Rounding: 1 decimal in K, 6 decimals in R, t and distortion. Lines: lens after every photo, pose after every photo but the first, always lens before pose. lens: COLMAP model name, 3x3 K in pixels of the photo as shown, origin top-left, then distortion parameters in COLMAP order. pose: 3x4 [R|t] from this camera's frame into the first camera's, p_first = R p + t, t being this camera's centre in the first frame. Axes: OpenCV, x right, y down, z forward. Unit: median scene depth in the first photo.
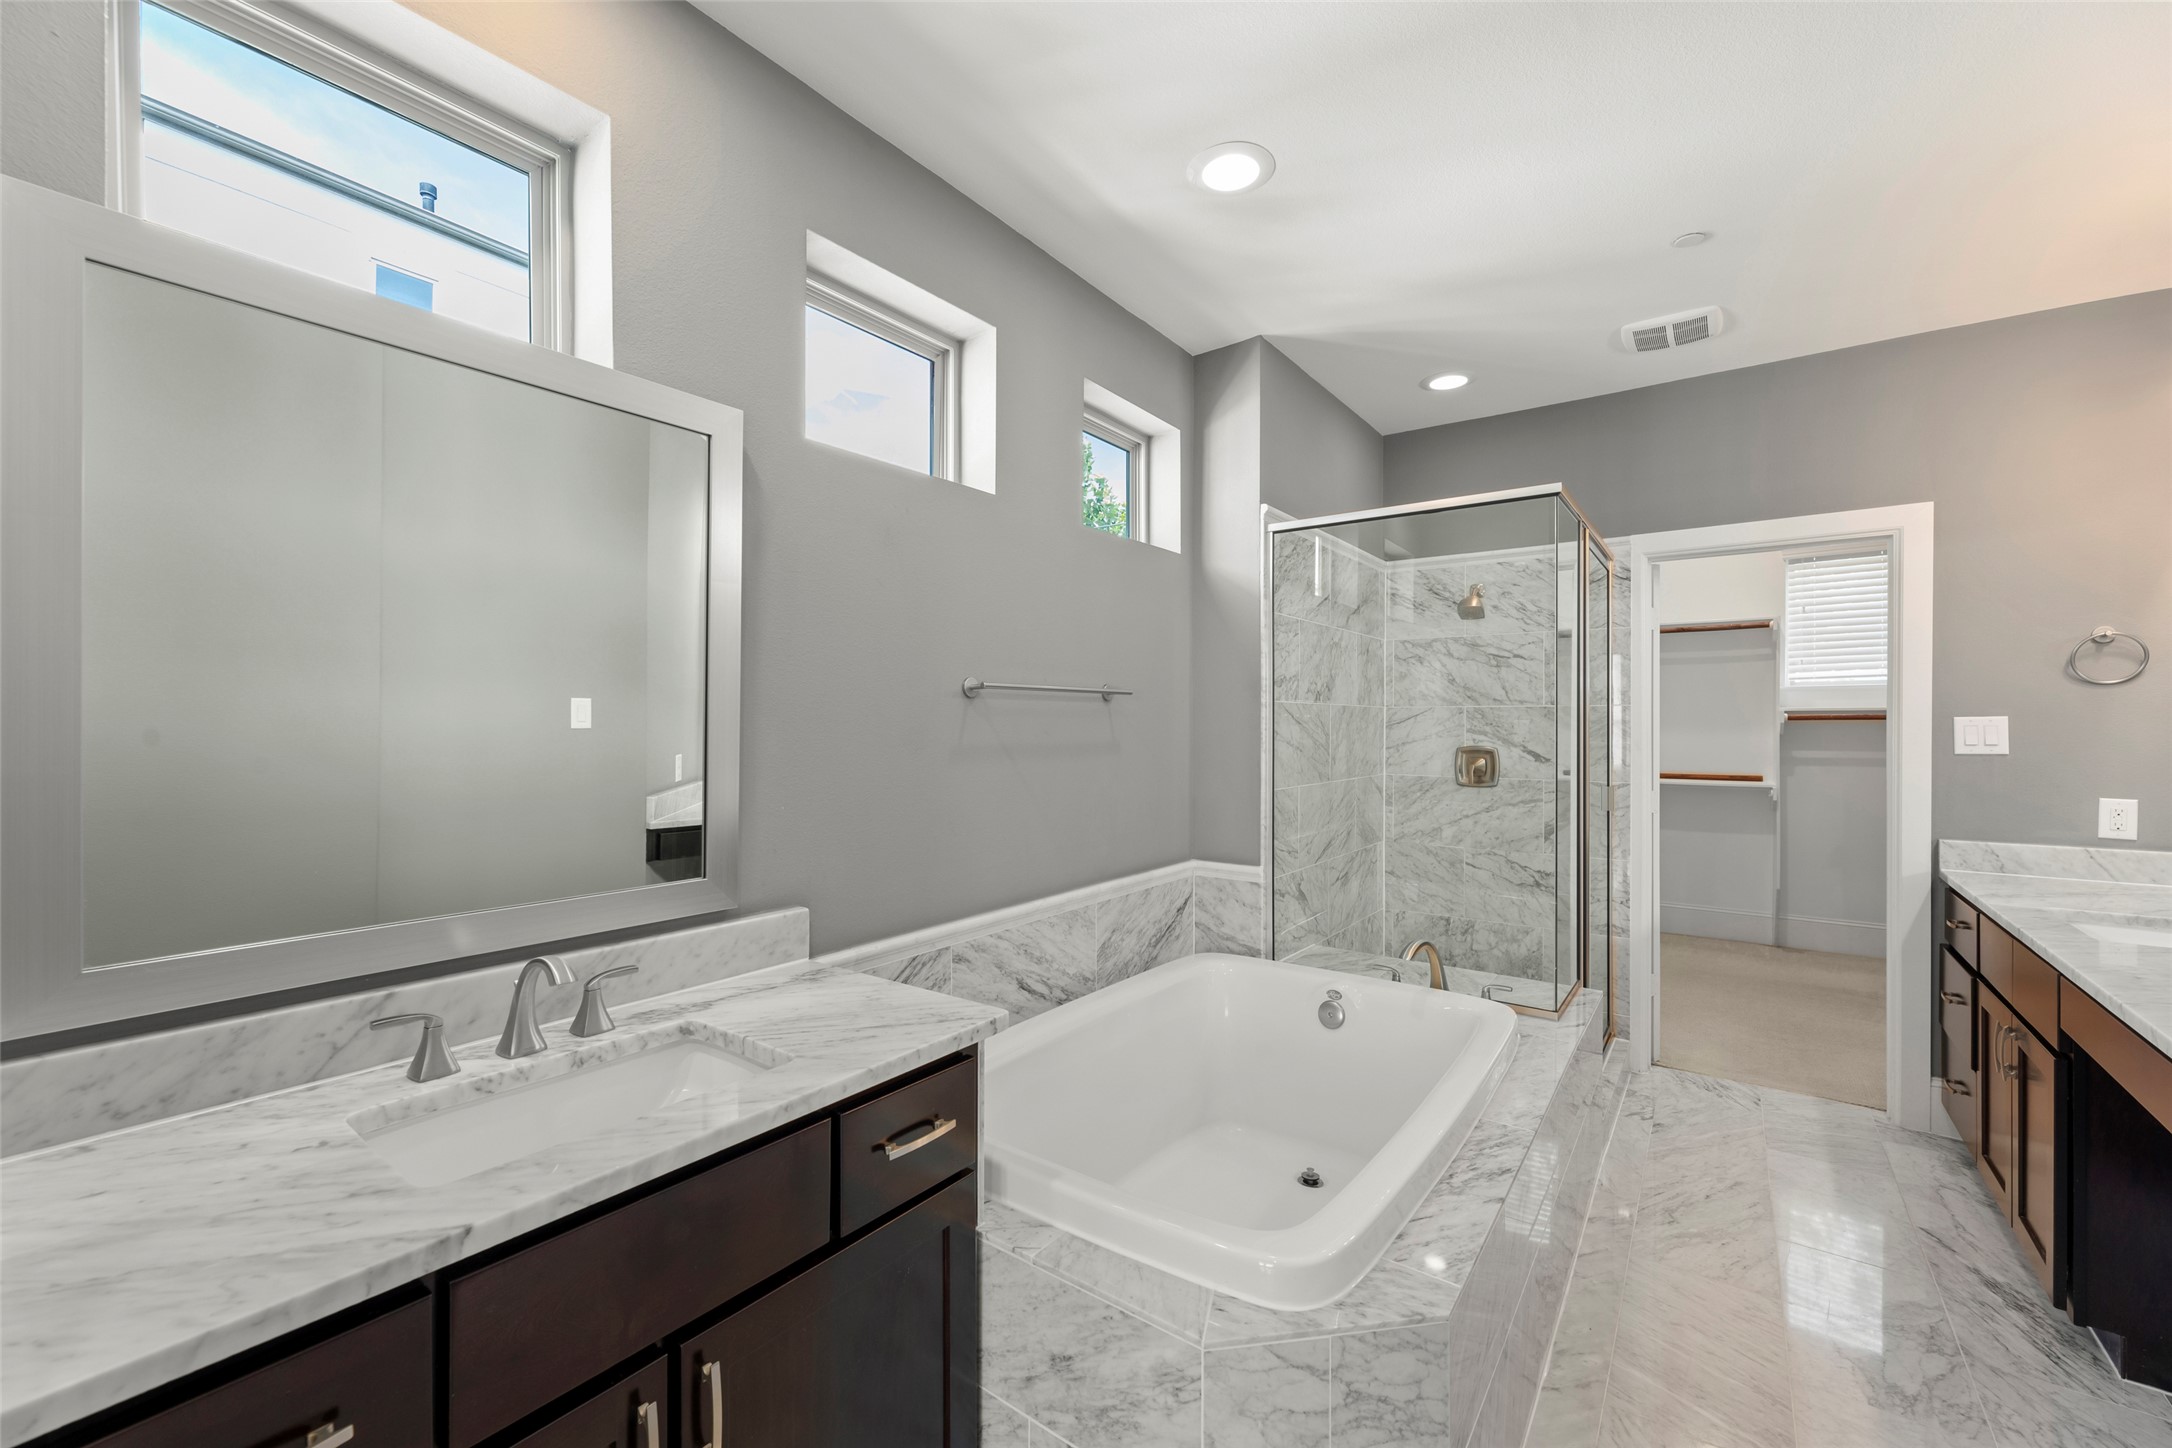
lens RADIAL K [[872.4, 0, 1079.4], [0, 872.4, 723.8], [0, 0, 1]] dist [0.001717, -0.000220]
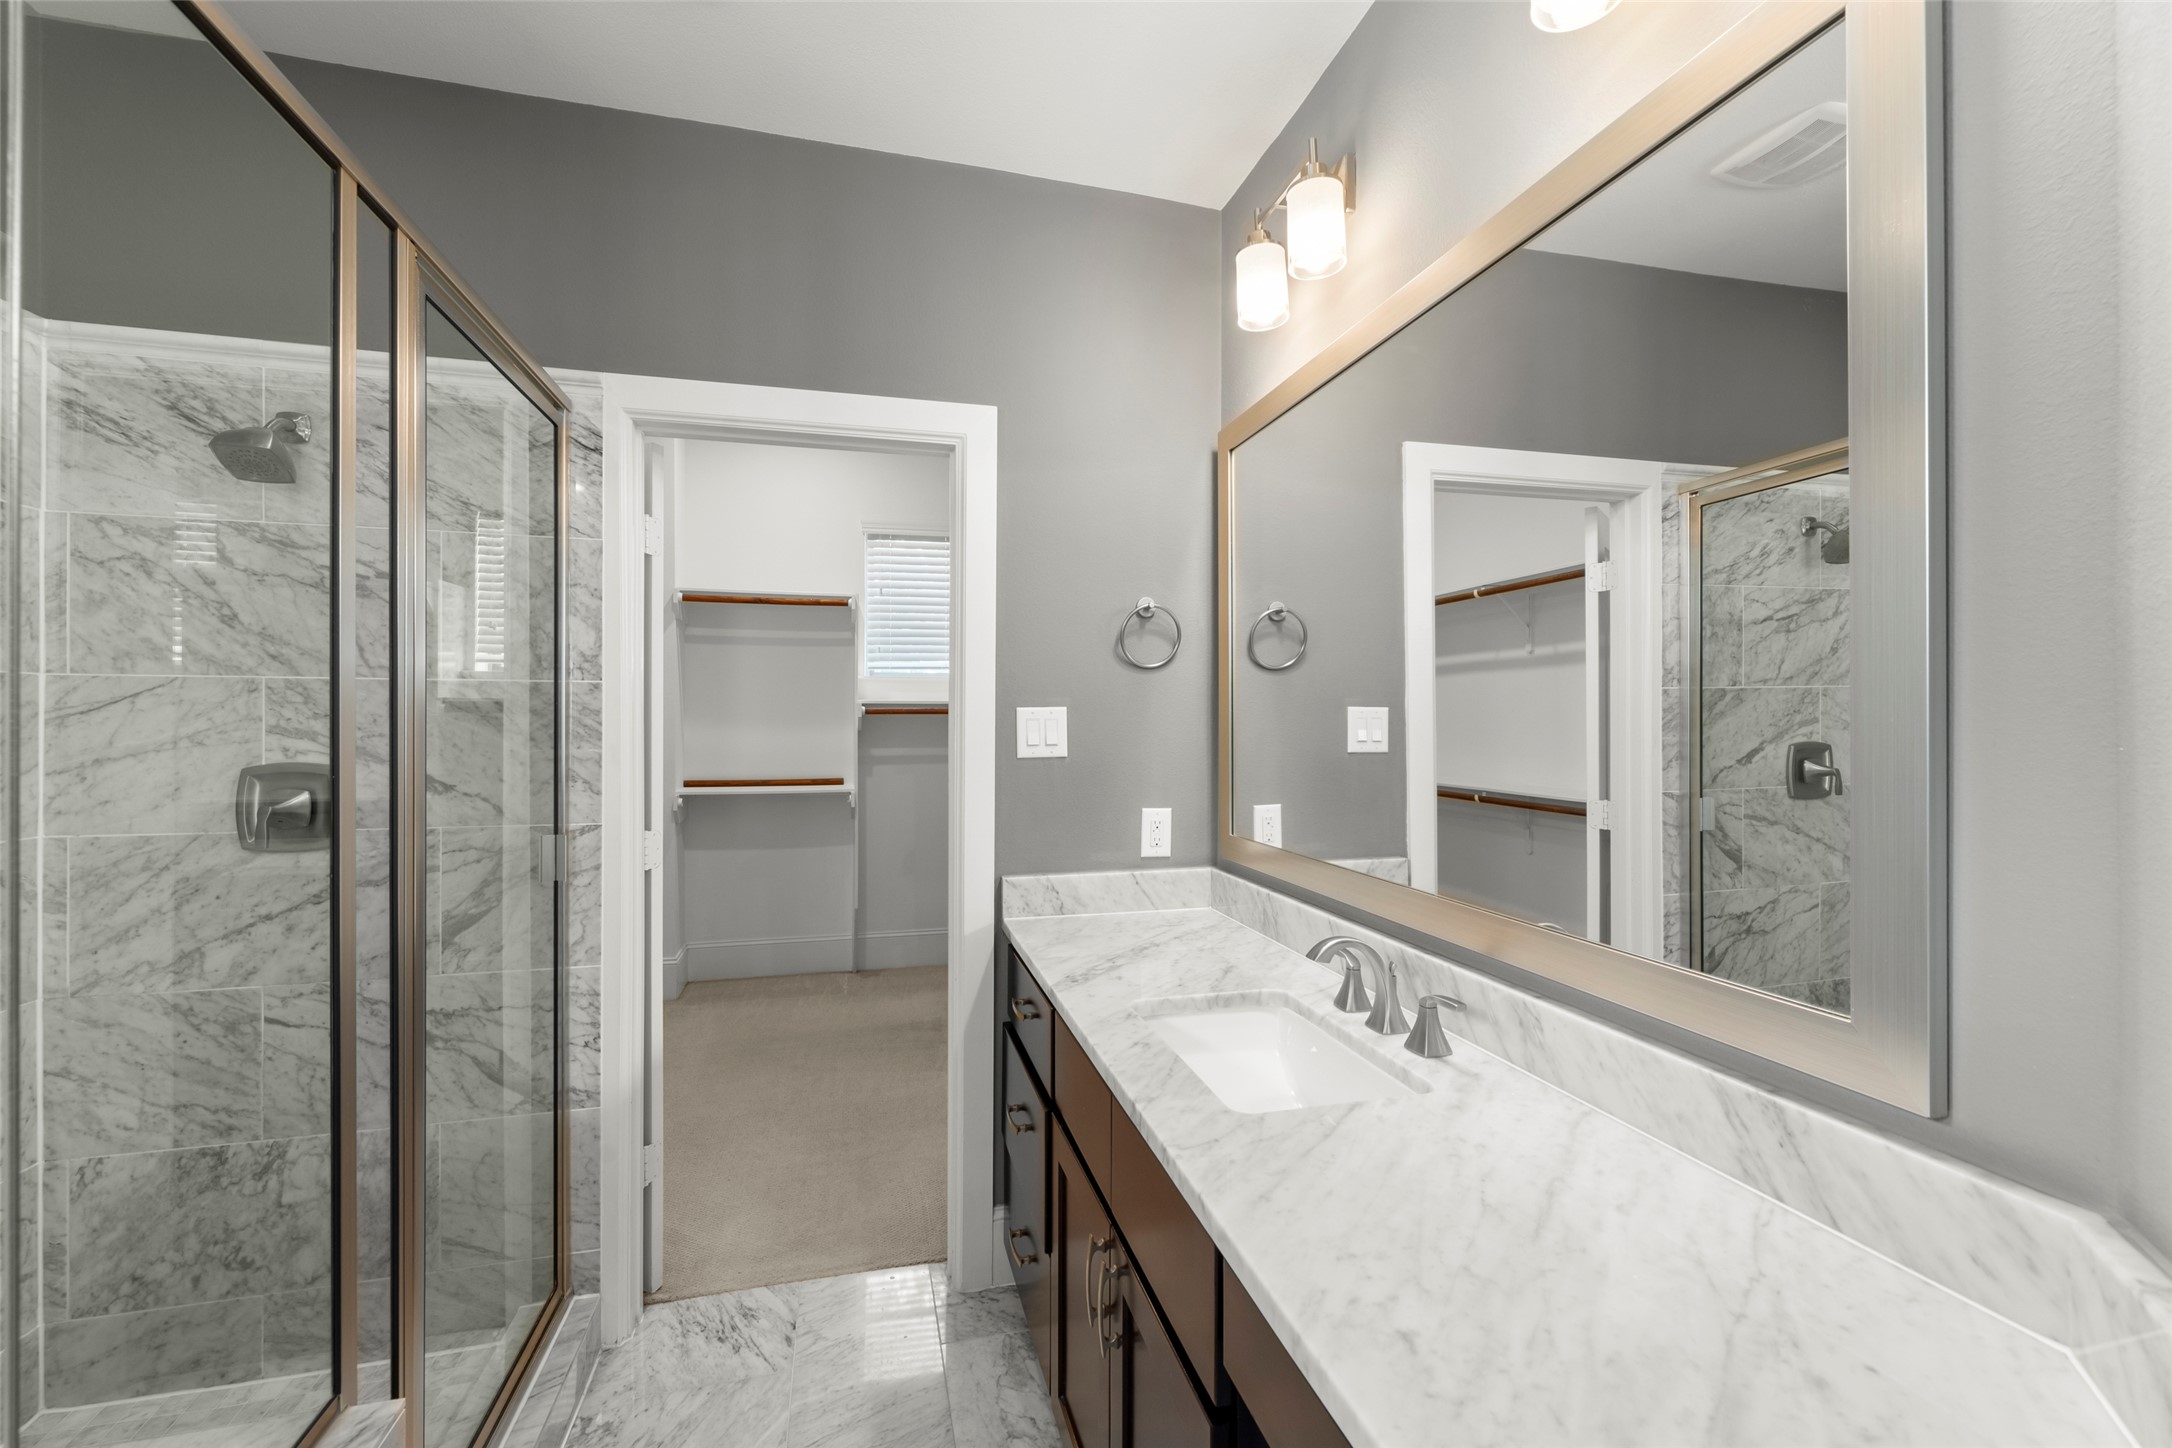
lens RADIAL K [[872.4, 0, 1080.4], [0, 872.4, 720.0], [0, 0, 1]] dist [0.001717, -0.000220]
pose [[0.625404, 0.001463, 0.780300, 0.387113], [-0.001438, 0.999999, -0.000723, 0.002441], [-0.780300, -0.000670, 0.625405, 0.417815]]
